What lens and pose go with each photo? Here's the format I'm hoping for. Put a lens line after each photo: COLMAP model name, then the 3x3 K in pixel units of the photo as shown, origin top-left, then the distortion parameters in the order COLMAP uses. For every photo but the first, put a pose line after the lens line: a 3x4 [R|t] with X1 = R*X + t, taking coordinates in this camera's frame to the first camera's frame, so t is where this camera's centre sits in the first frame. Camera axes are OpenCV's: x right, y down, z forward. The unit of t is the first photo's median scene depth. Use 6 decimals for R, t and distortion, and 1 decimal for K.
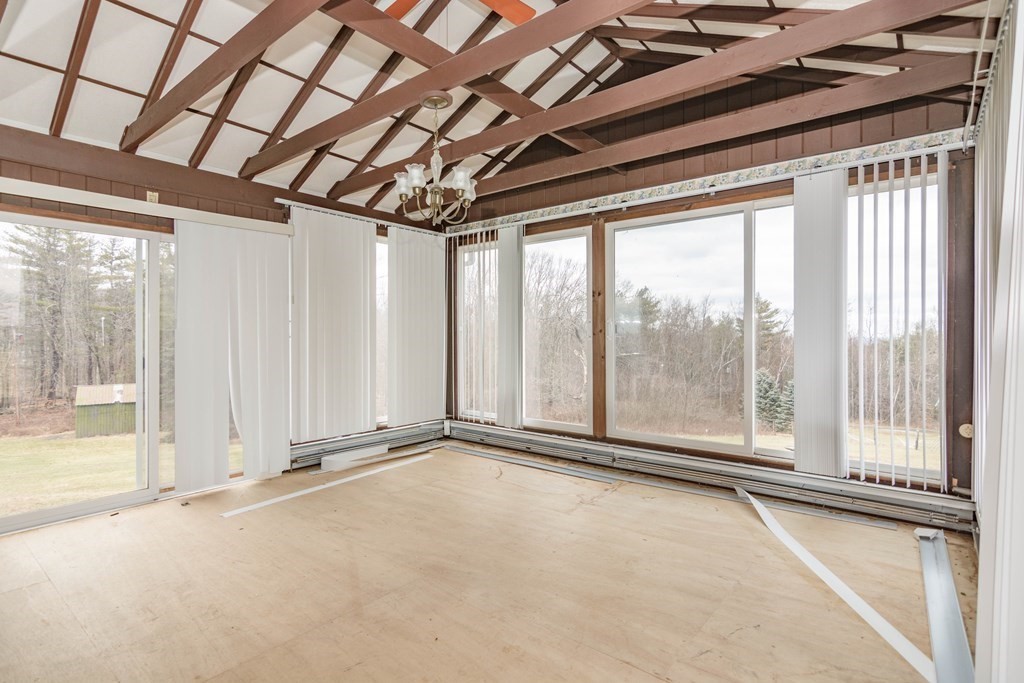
lens RADIAL K [[512.1, 0, 548.4], [0, 512.1, 343.1], [0, 0, 1]] dist [-0.001658, 0.002543]
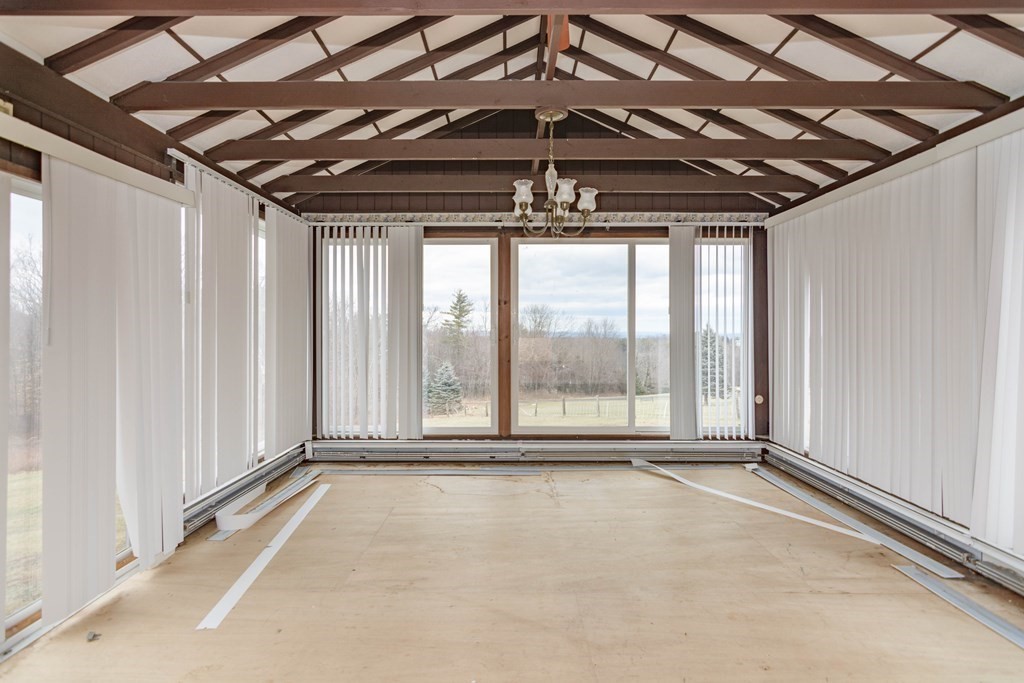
lens RADIAL K [[489.5, 0, 506.5], [0, 489.5, 333.8], [0, 0, 1]] dist [-0.000288, 0.000172]
pose [[0.780411, -0.003562, 0.625256, -0.568154], [0.005461, 0.999984, -0.001119, -0.030411], [-0.625243, 0.004287, 0.780419, 0.205737]]
